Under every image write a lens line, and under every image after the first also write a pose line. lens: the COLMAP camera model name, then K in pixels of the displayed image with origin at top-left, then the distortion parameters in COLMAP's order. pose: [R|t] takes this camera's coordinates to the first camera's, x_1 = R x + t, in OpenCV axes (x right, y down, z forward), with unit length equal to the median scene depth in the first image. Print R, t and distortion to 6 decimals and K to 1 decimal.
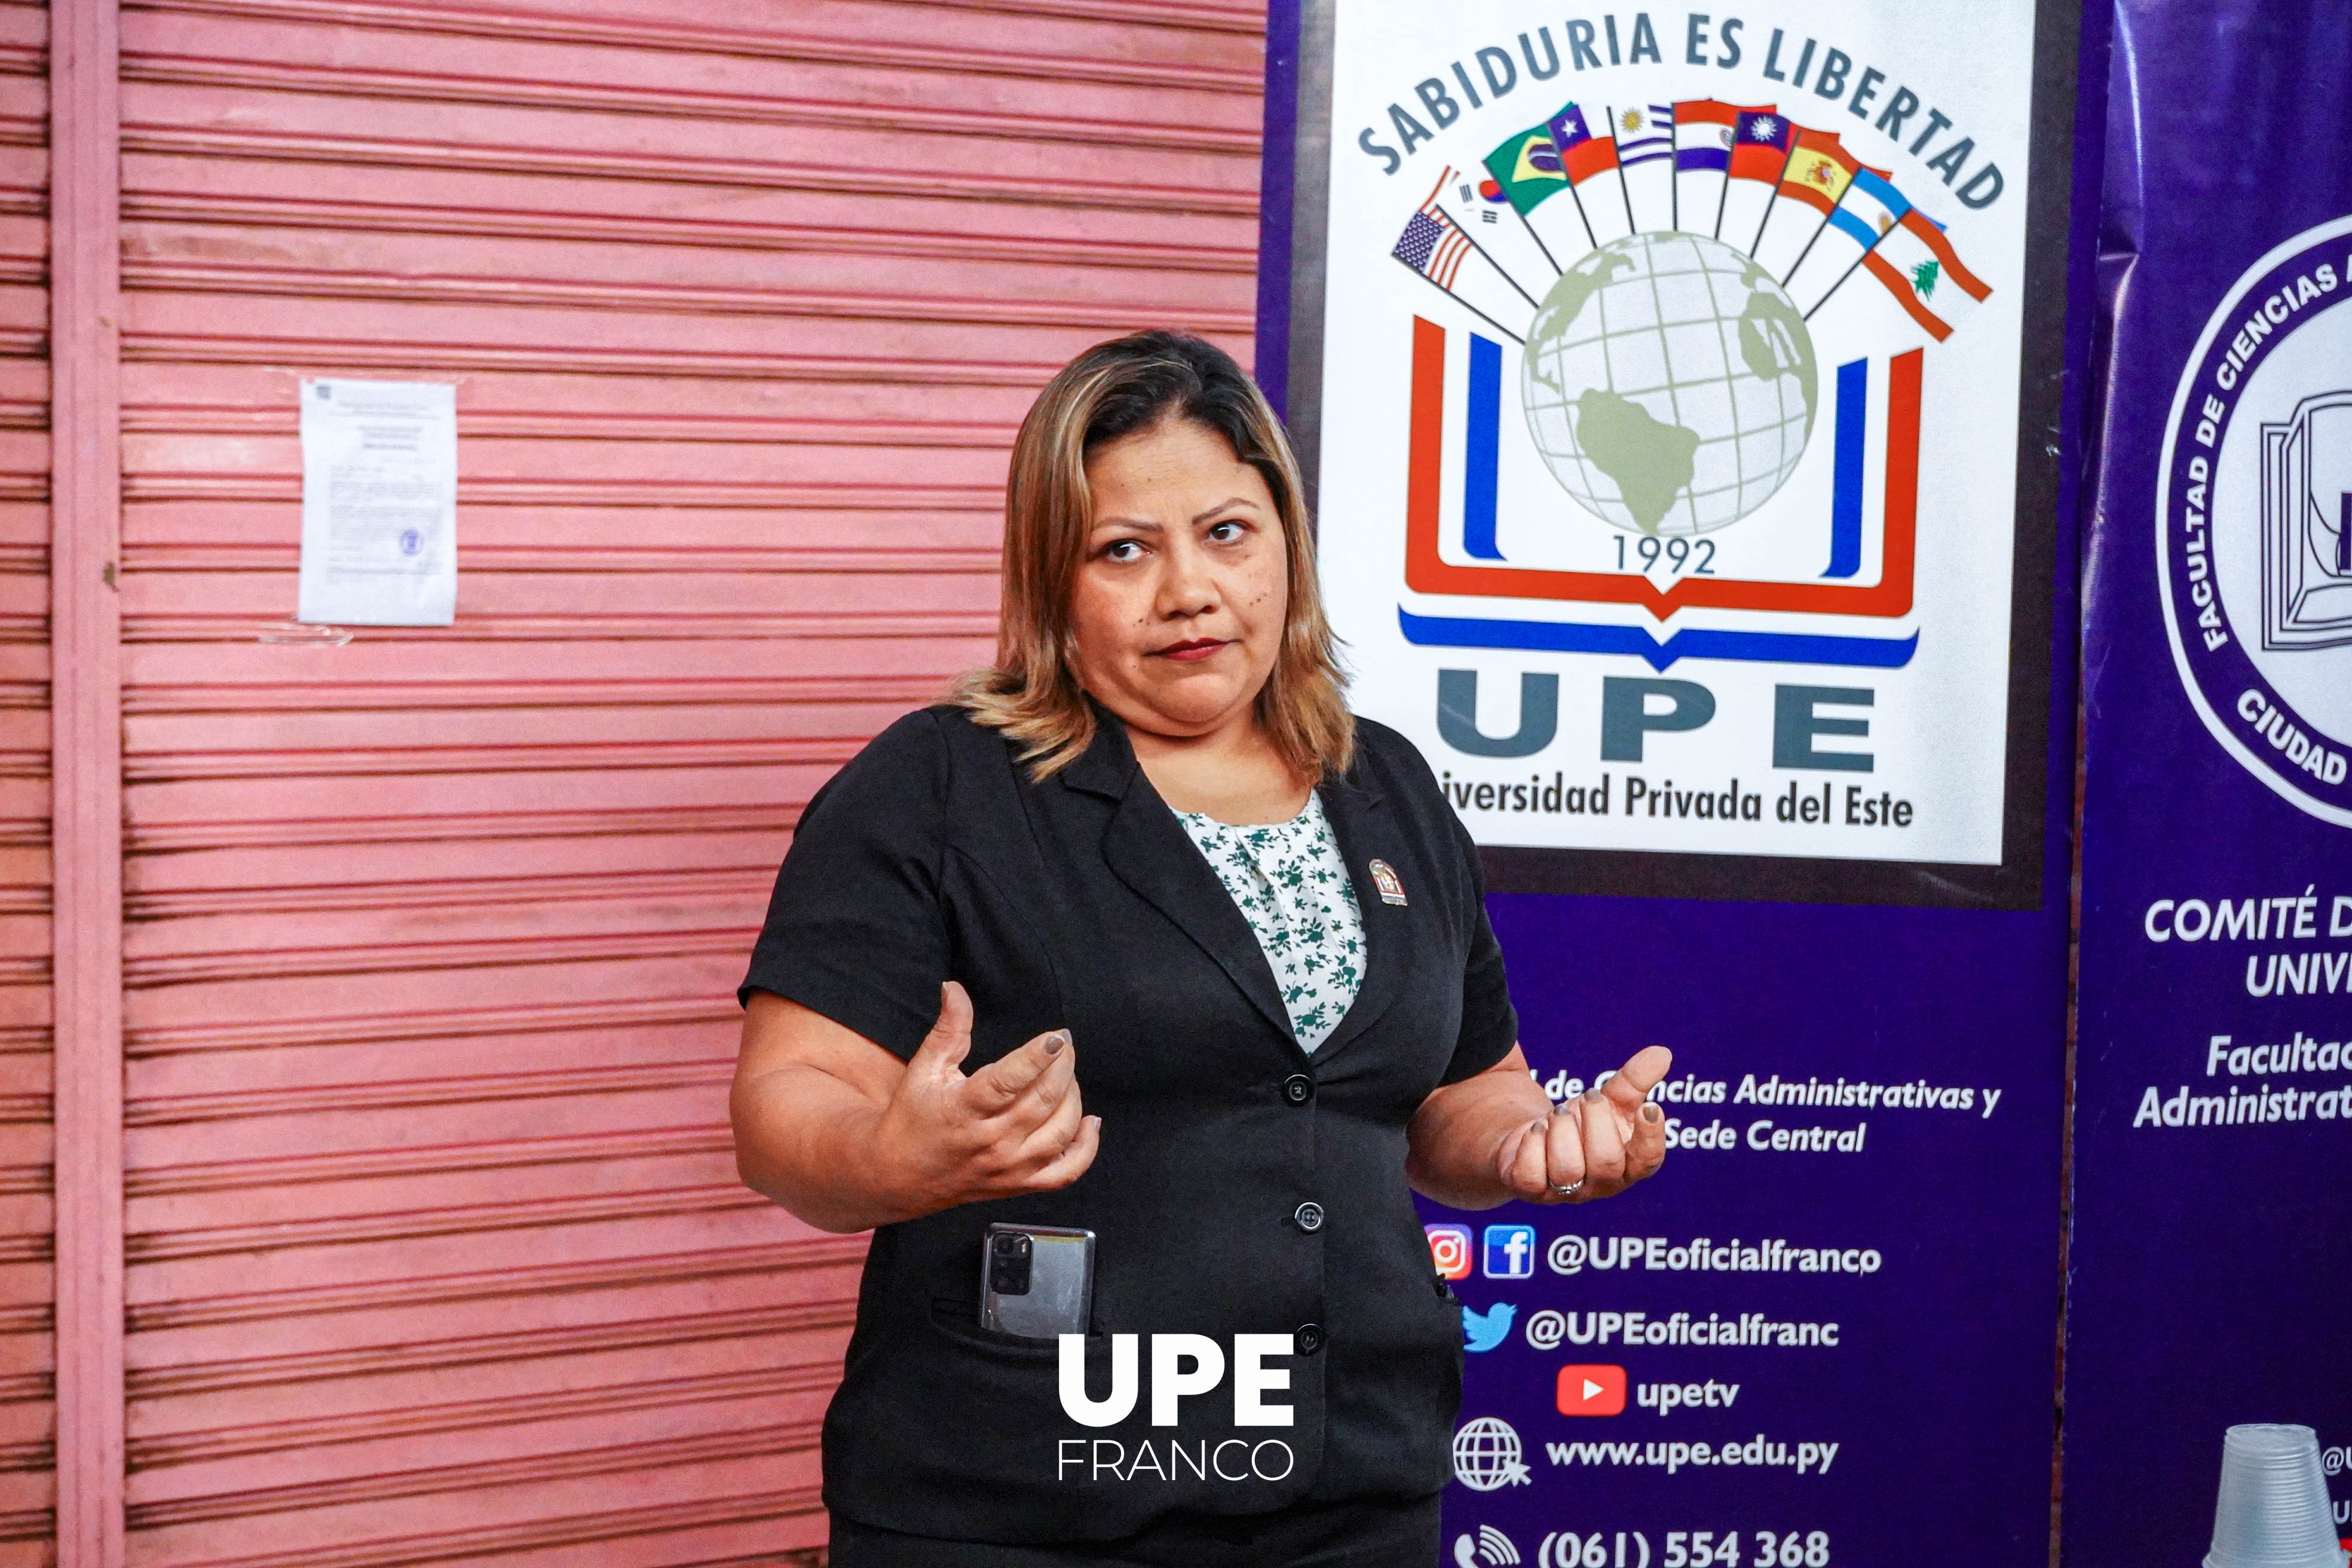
lens RADIAL K [[4804.7, 0, 1175.3], [0, 4804.7, 780.4], [0, 0, 1]] dist [-0.096701, 0.000000]
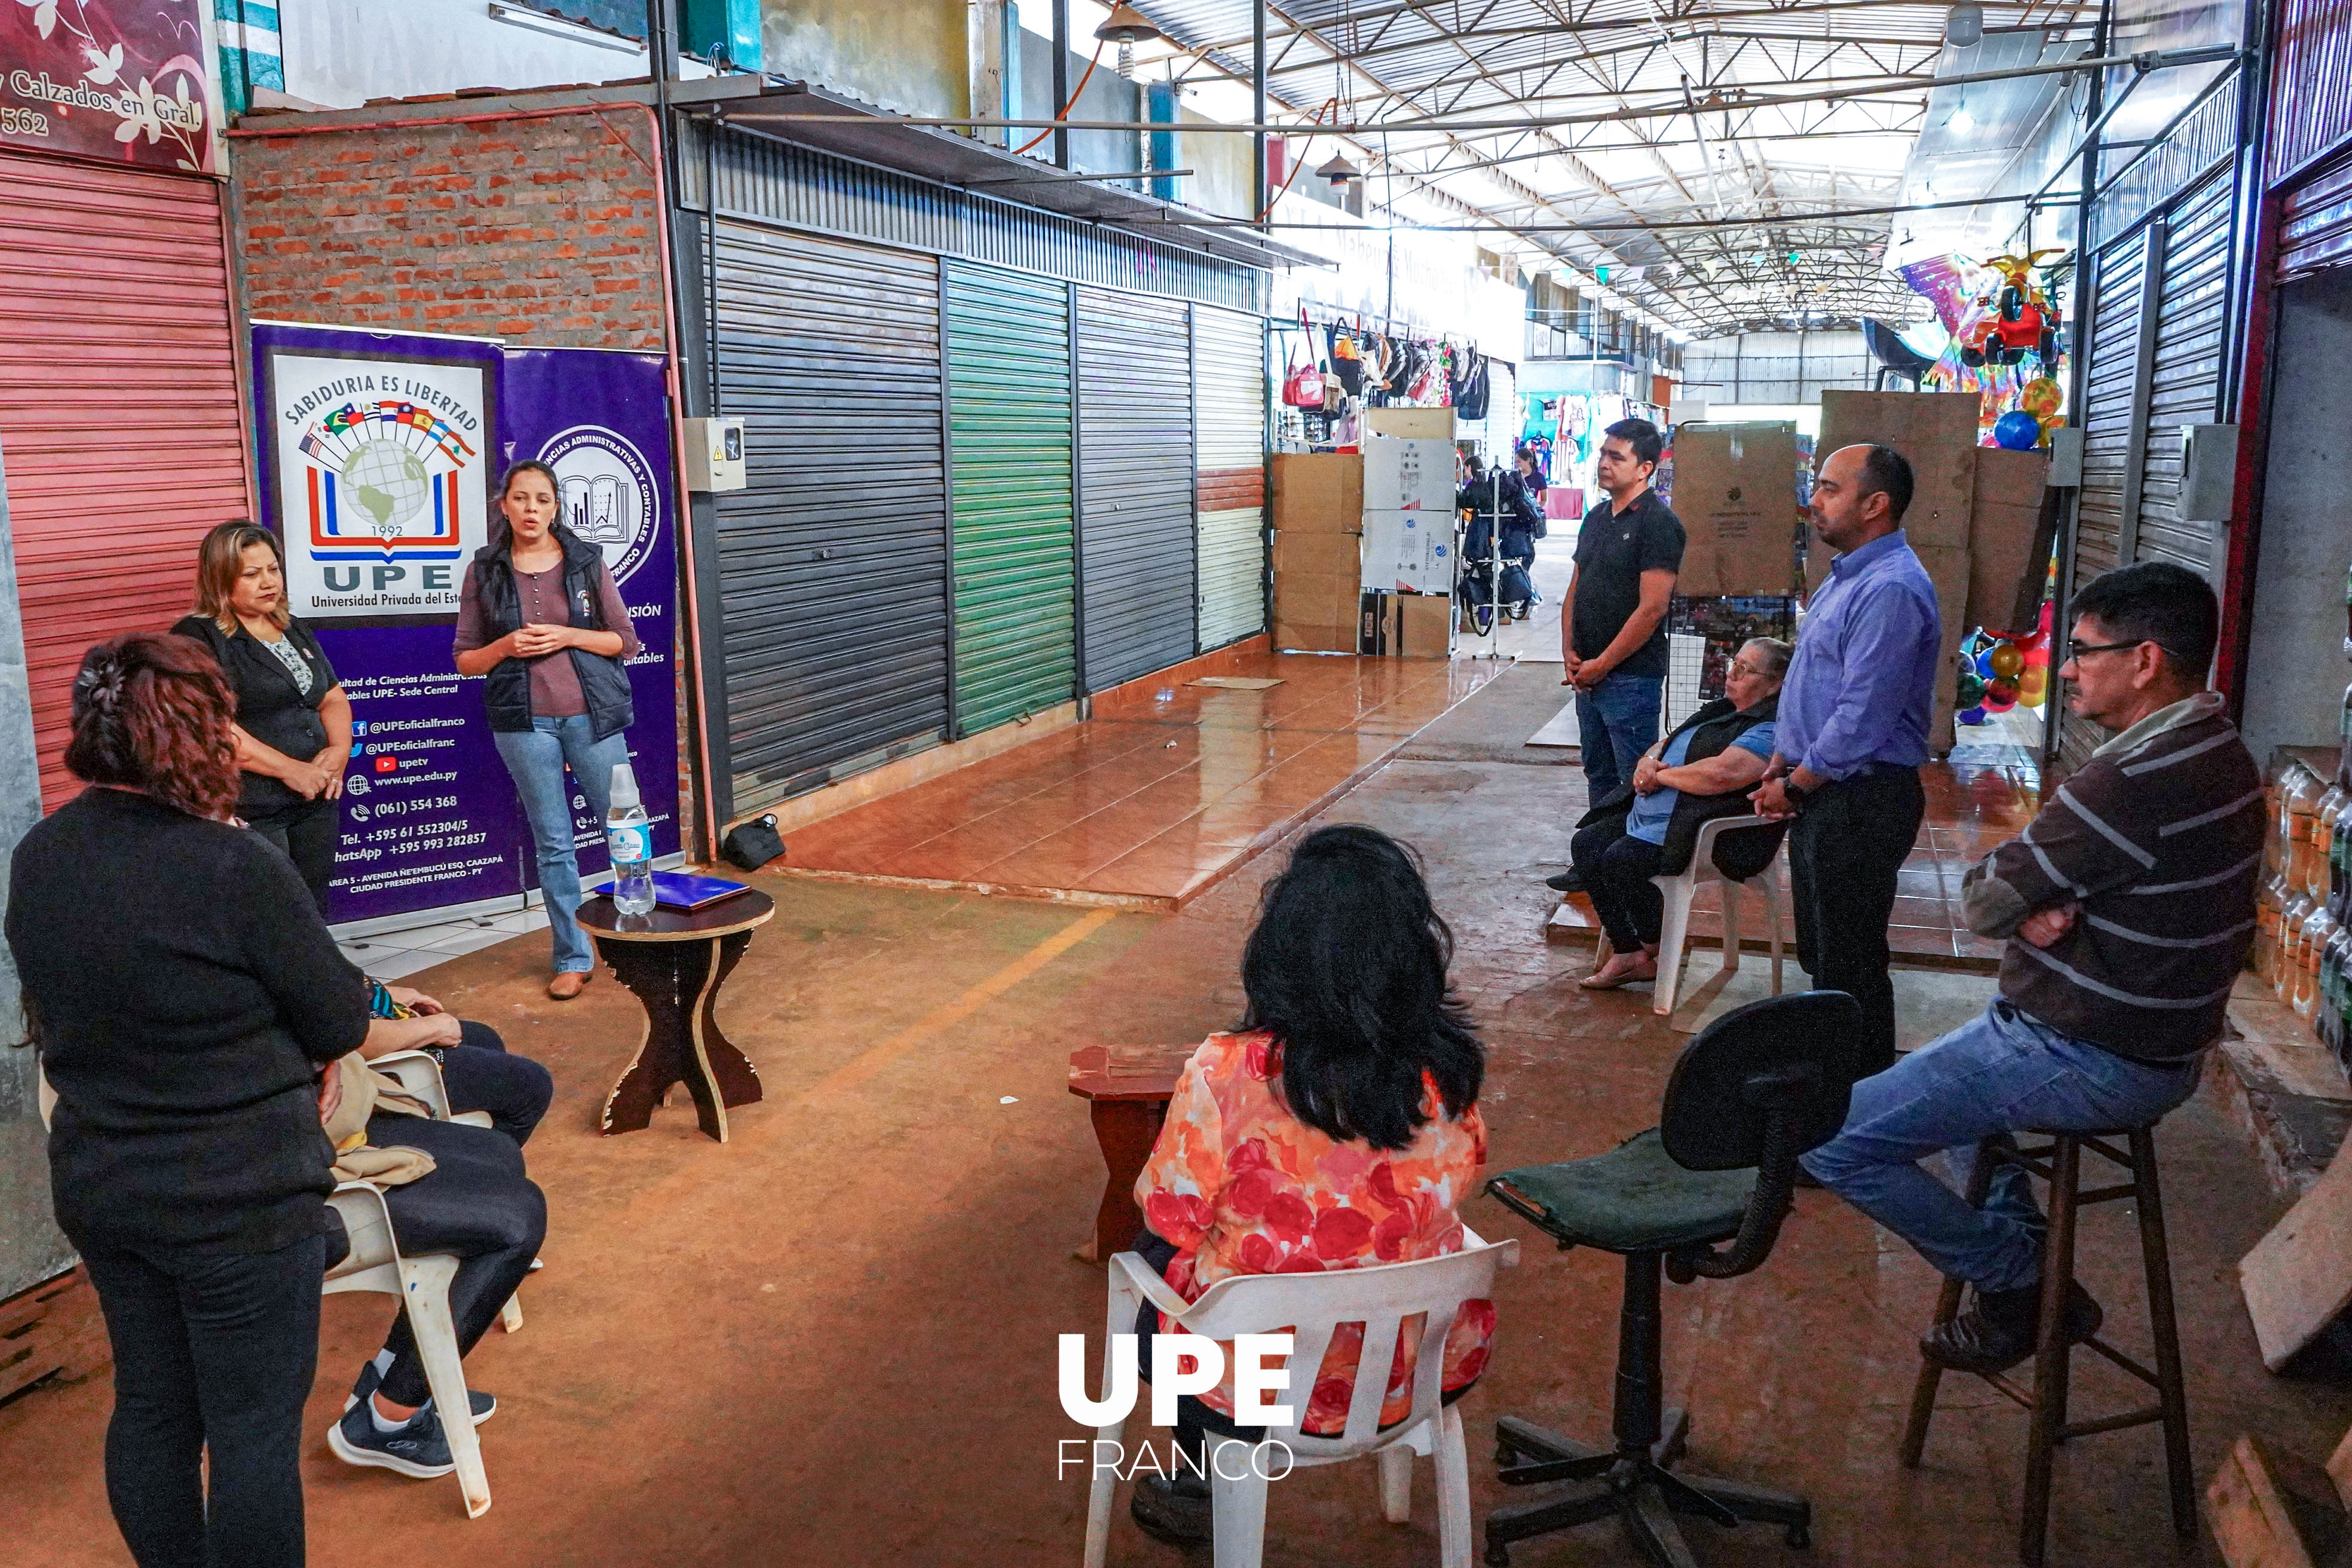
lens RADIAL K [[1892.8, 0, 1177.1], [0, 1892.8, 778.7], [0, 0, 1]] dist [-0.001455, -0.000106]
pose [[0.828962, -0.107380, 0.548900, -0.203196], [0.013895, 0.985048, 0.171719, -0.099121], [-0.559132, -0.134721, 0.818060, -0.504221]]
